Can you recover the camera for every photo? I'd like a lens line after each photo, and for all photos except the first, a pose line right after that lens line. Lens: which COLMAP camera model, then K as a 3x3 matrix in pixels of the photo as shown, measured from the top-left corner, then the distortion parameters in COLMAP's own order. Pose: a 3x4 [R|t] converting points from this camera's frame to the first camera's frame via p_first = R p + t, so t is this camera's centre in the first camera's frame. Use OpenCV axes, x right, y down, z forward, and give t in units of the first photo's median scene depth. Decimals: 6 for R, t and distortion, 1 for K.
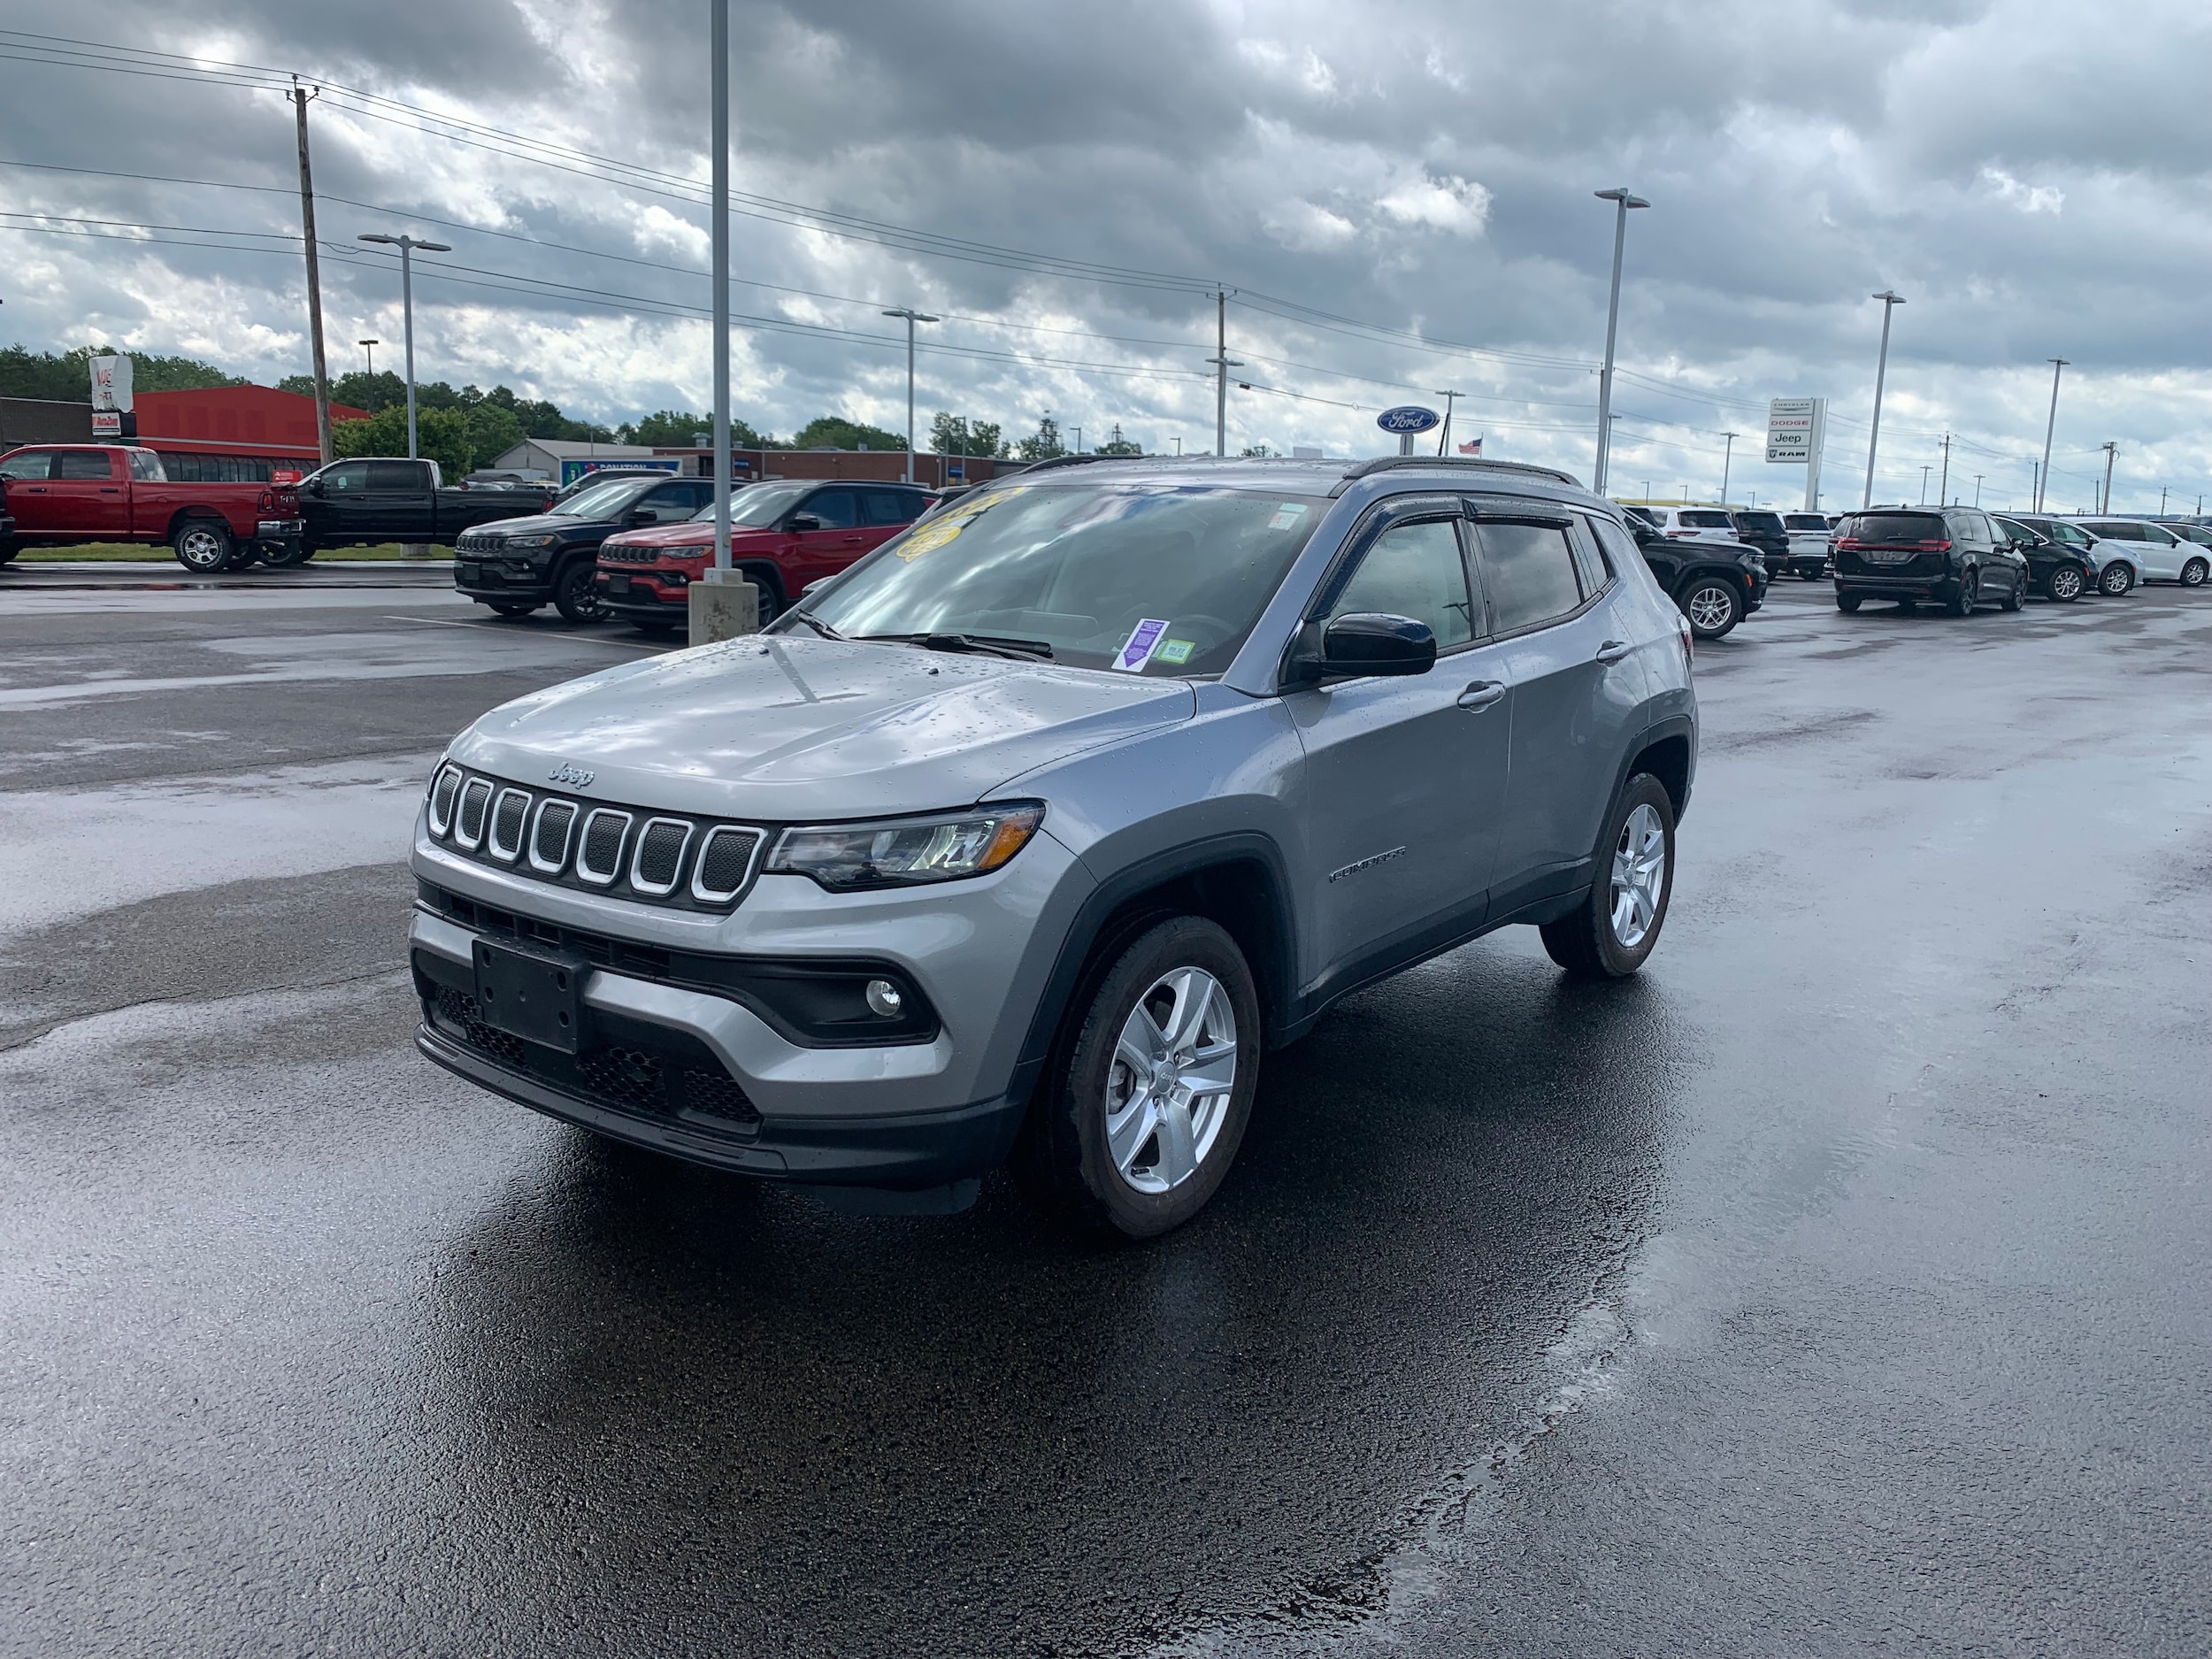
lens RADIAL K [[1717.5, 0, 1107.9], [0, 1717.5, 817.5], [0, 0, 1]] dist [-0.020901, 0.015842]
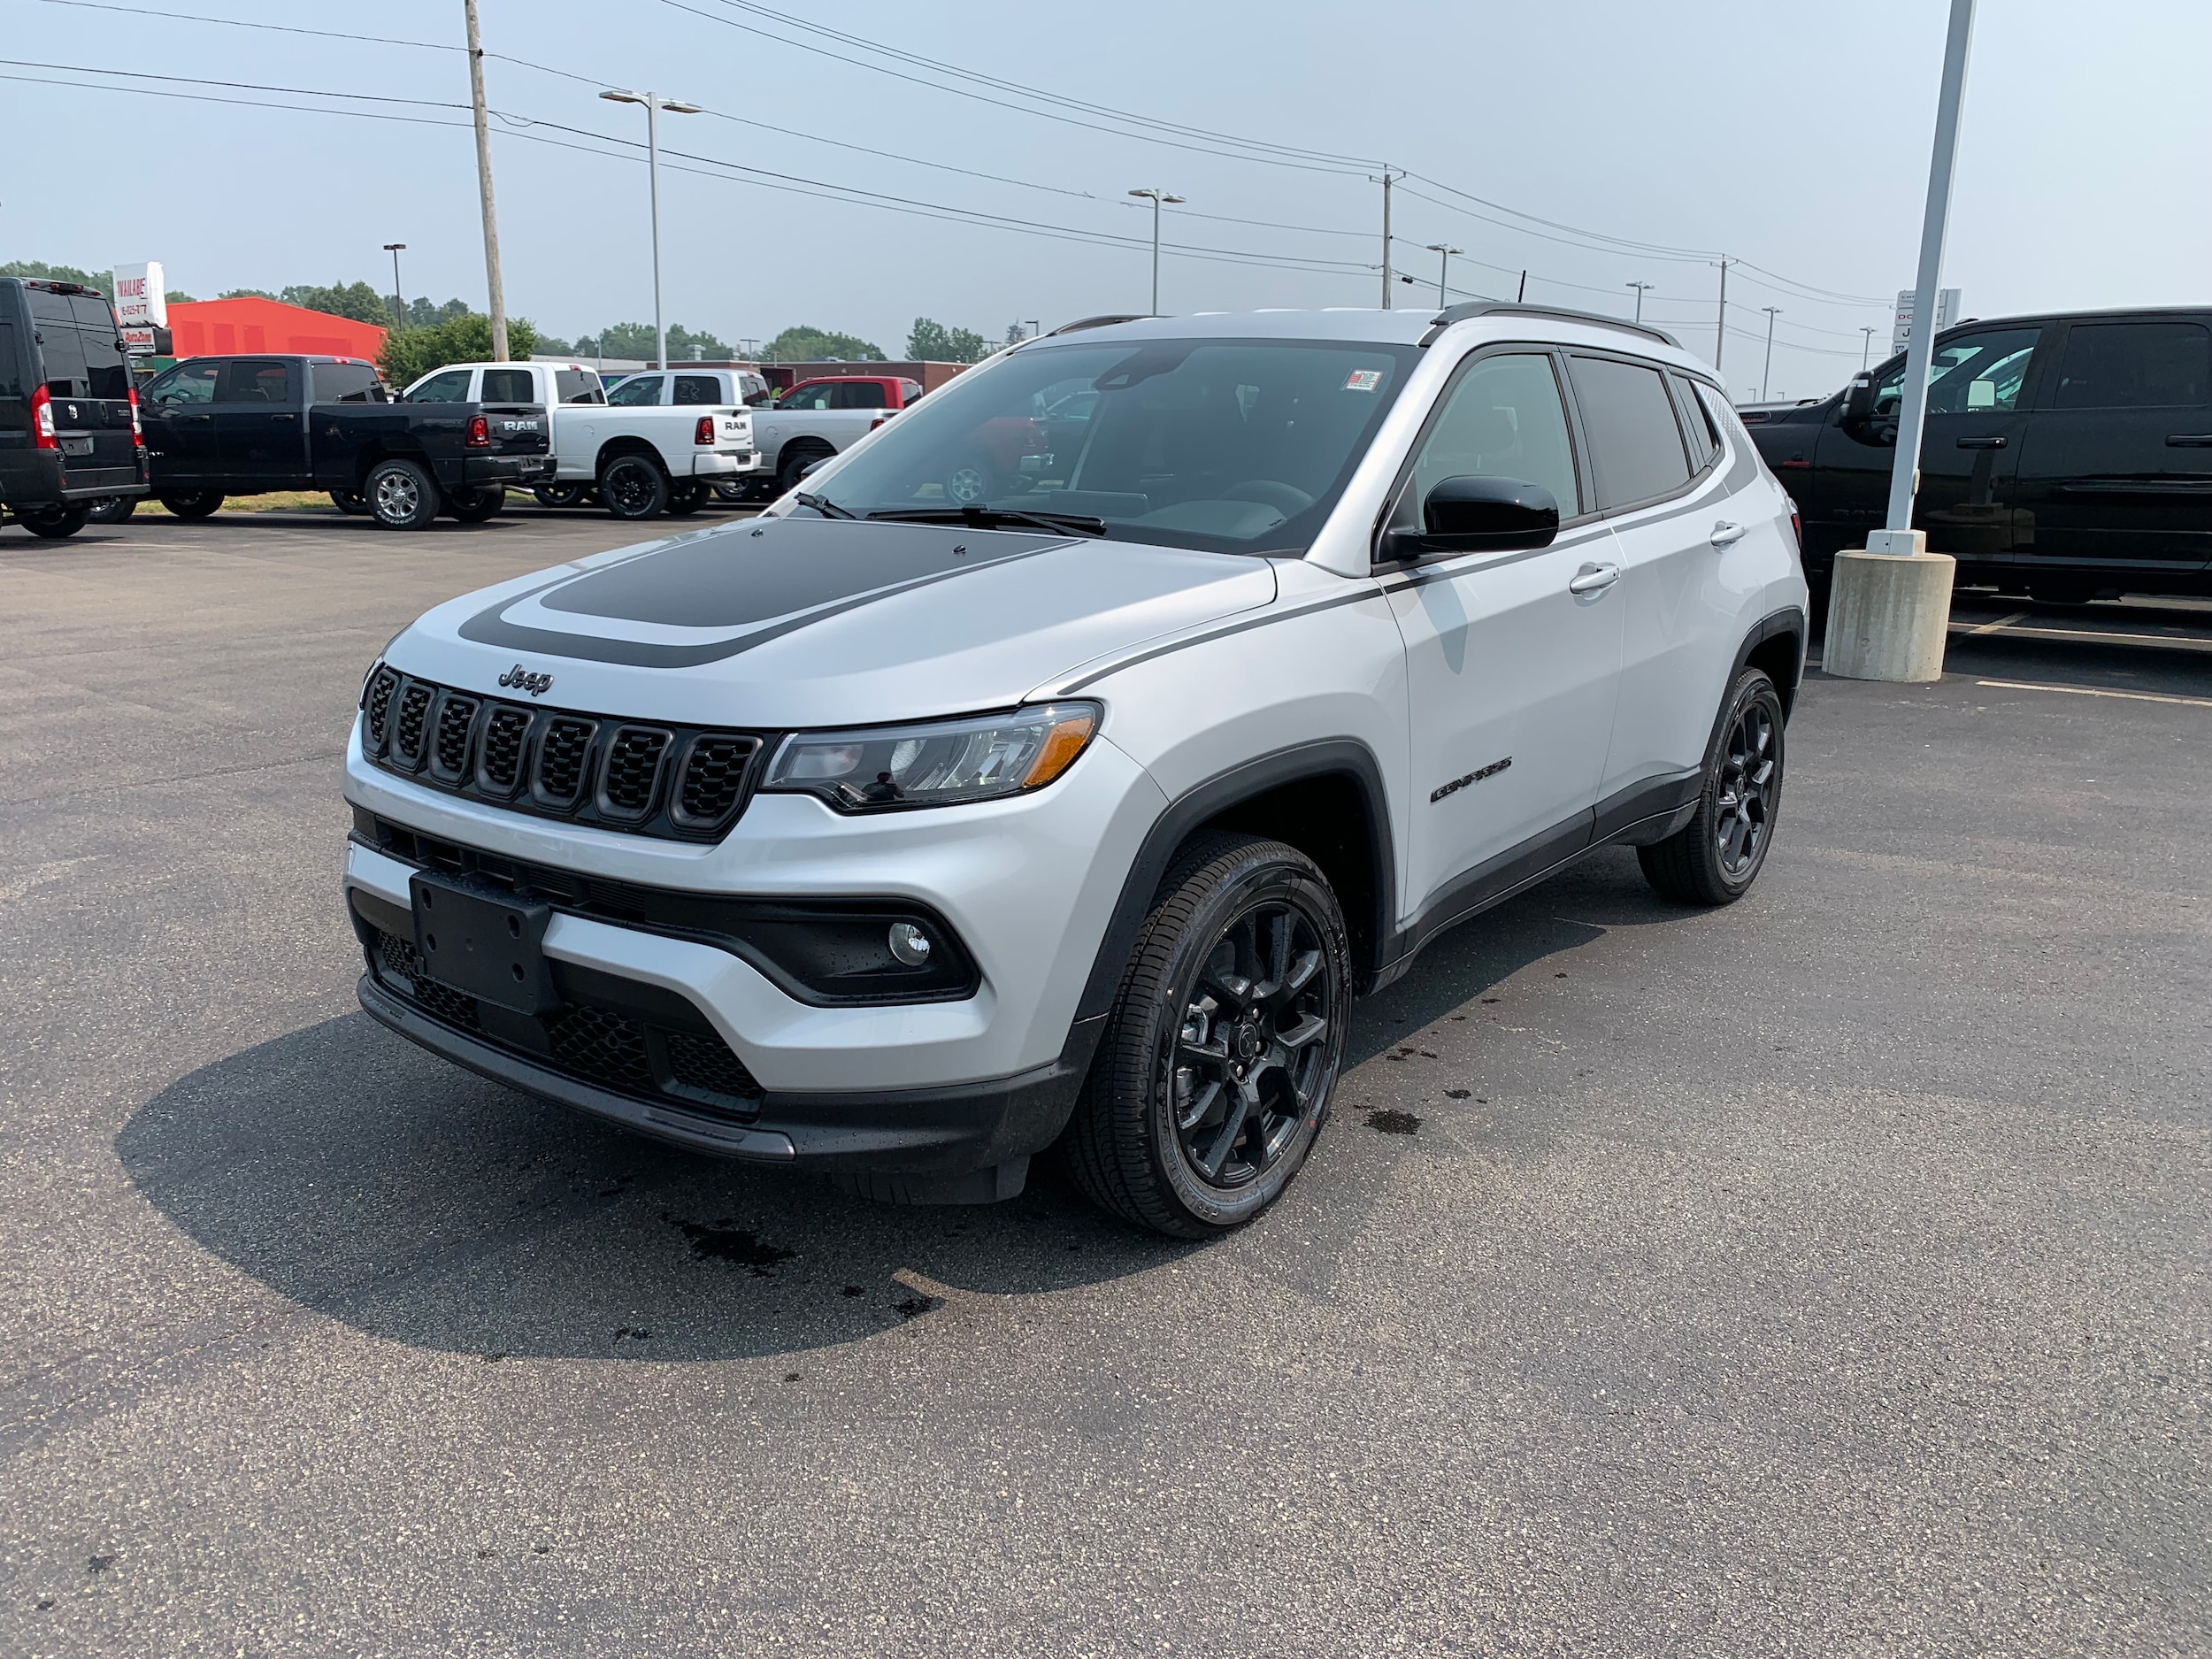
lens RADIAL K [[1717.5, 0, 1102.0], [0, 1717.5, 832.2], [0, 0, 1]] dist [-0.020901, 0.015842]
pose [[0.999938, -0.009482, -0.005911, -0.030013], [0.009795, 0.998426, 0.055223, 0.006654], [0.005378, -0.055278, 0.998457, 0.168227]]
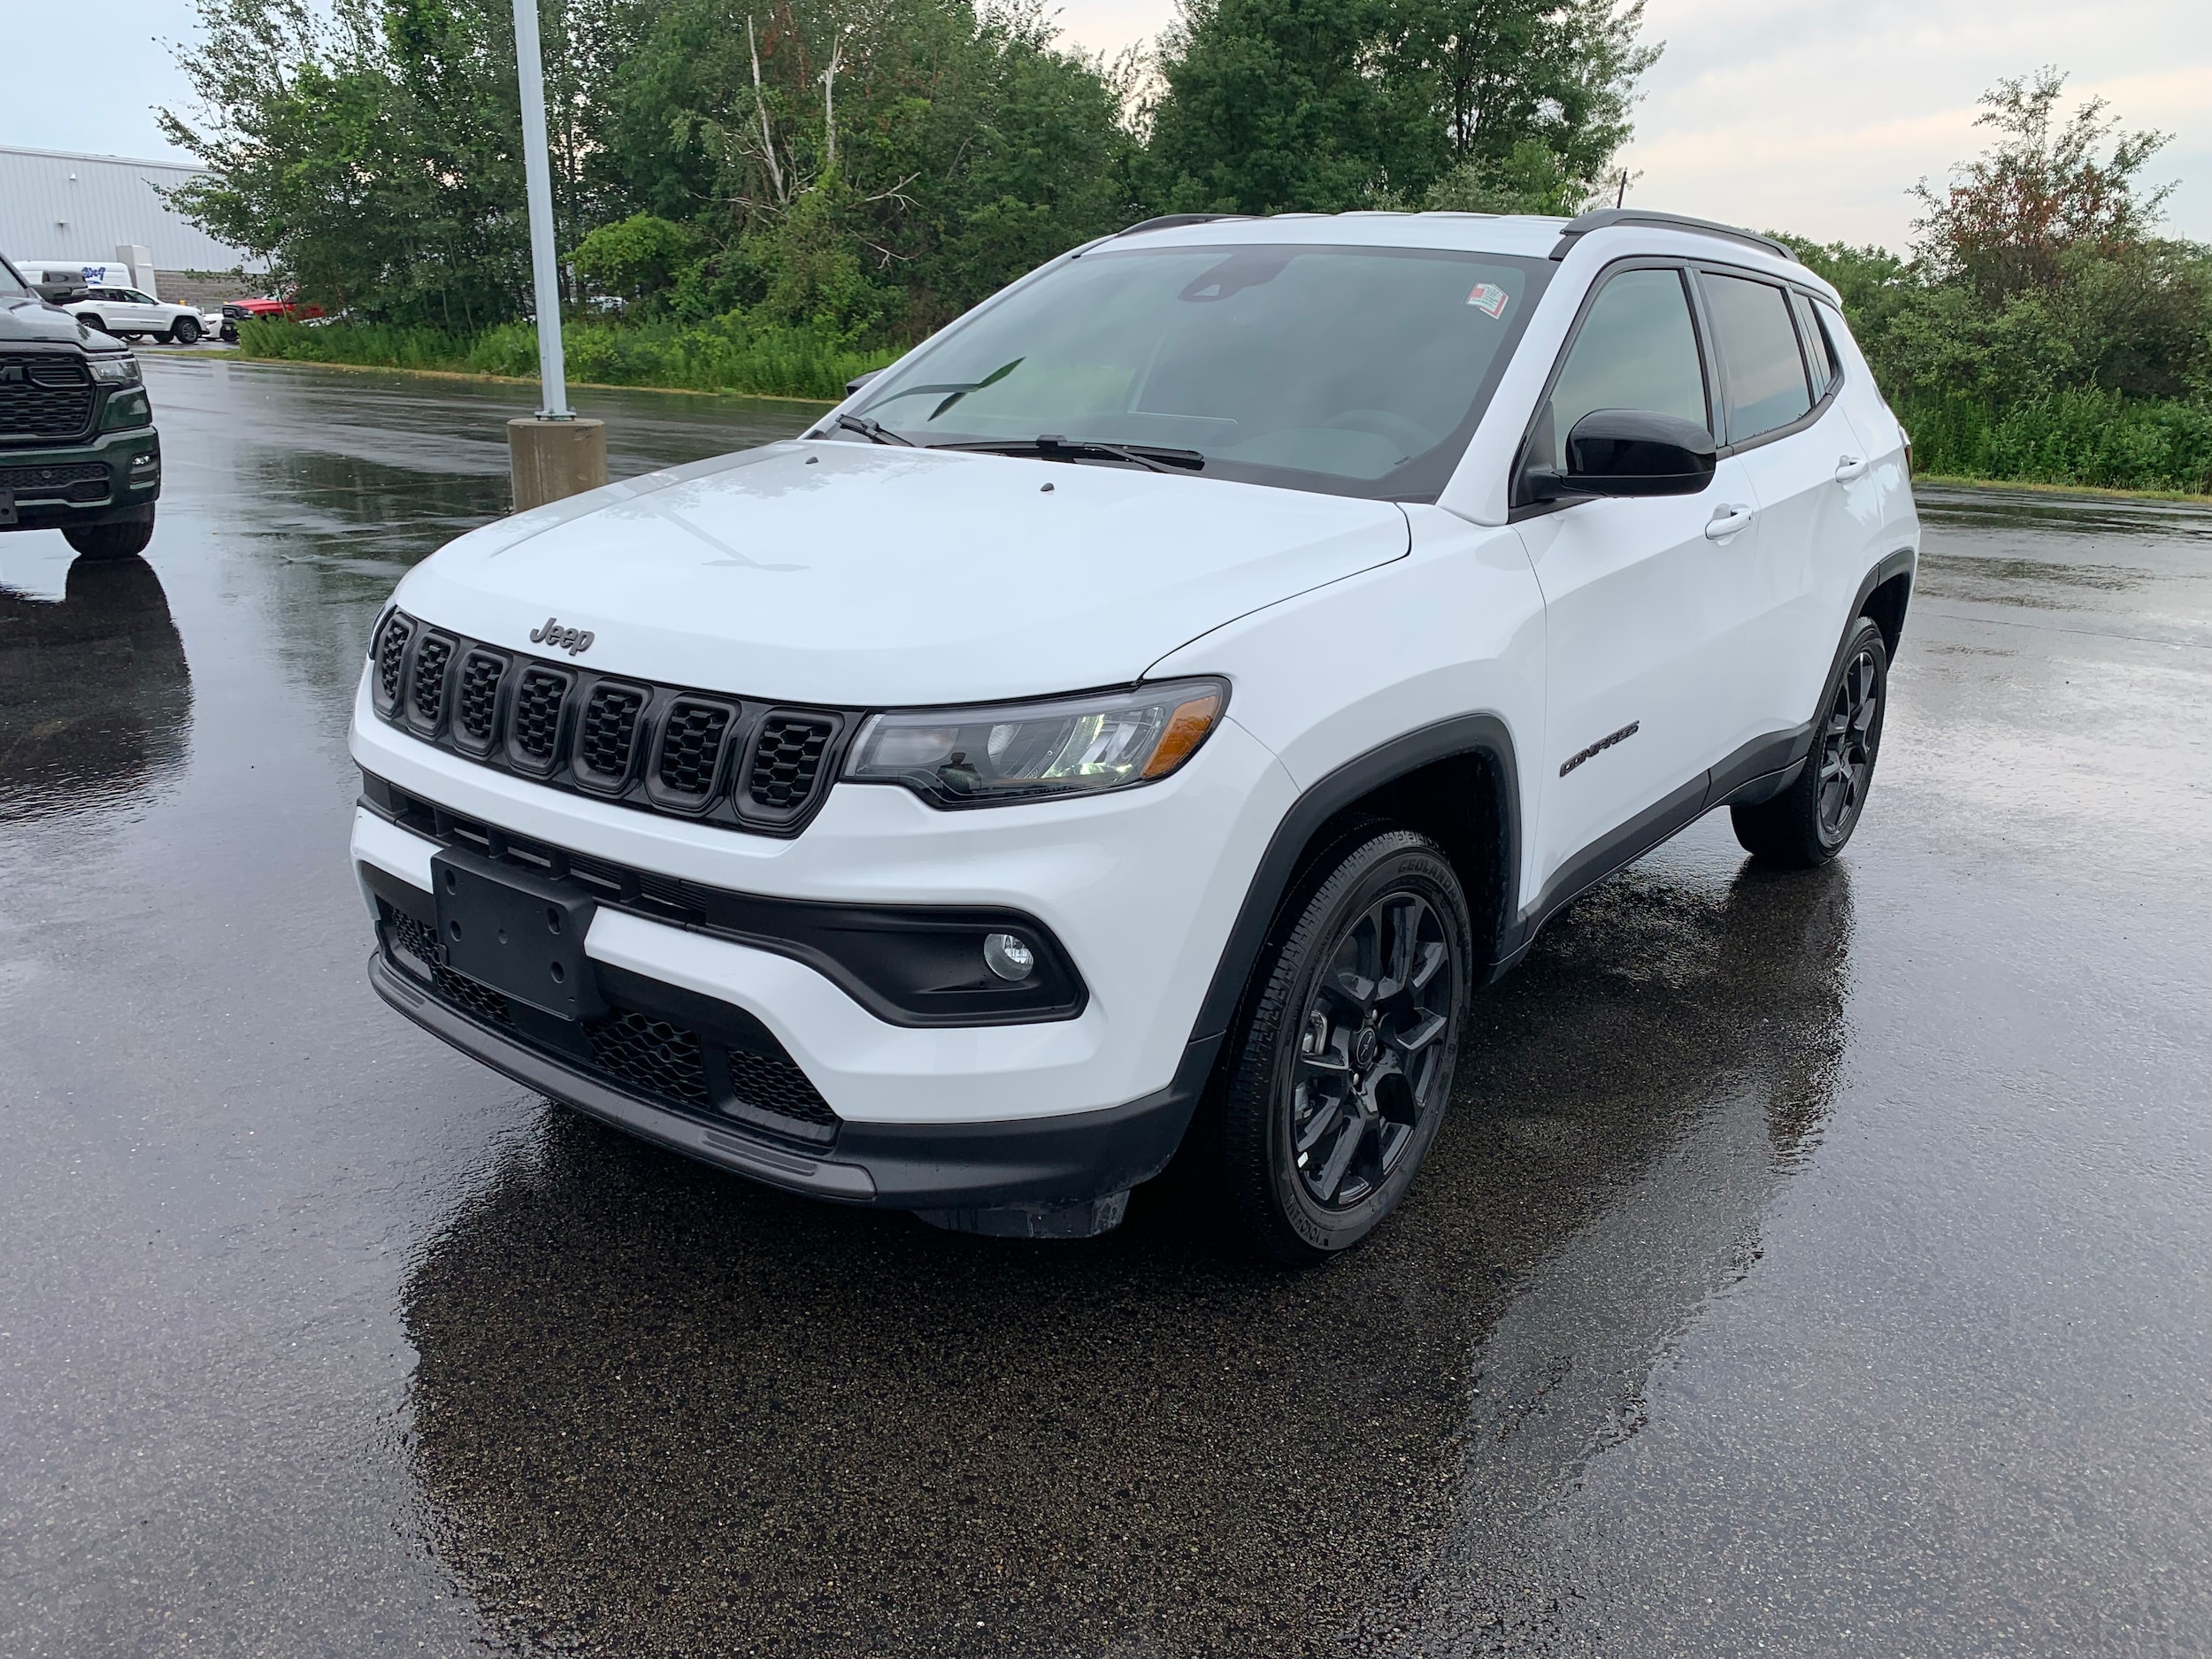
lens RADIAL K [[1717.5, 0, 1093.2], [0, 1717.5, 835.7], [0, 0, 1]] dist [-0.020901, 0.015842]
pose [[0.999974, 0.004348, -0.005682, -0.080774], [-0.003683, 0.993688, 0.112118, -0.020941], [0.006134, -0.112094, 0.993679, 0.264212]]
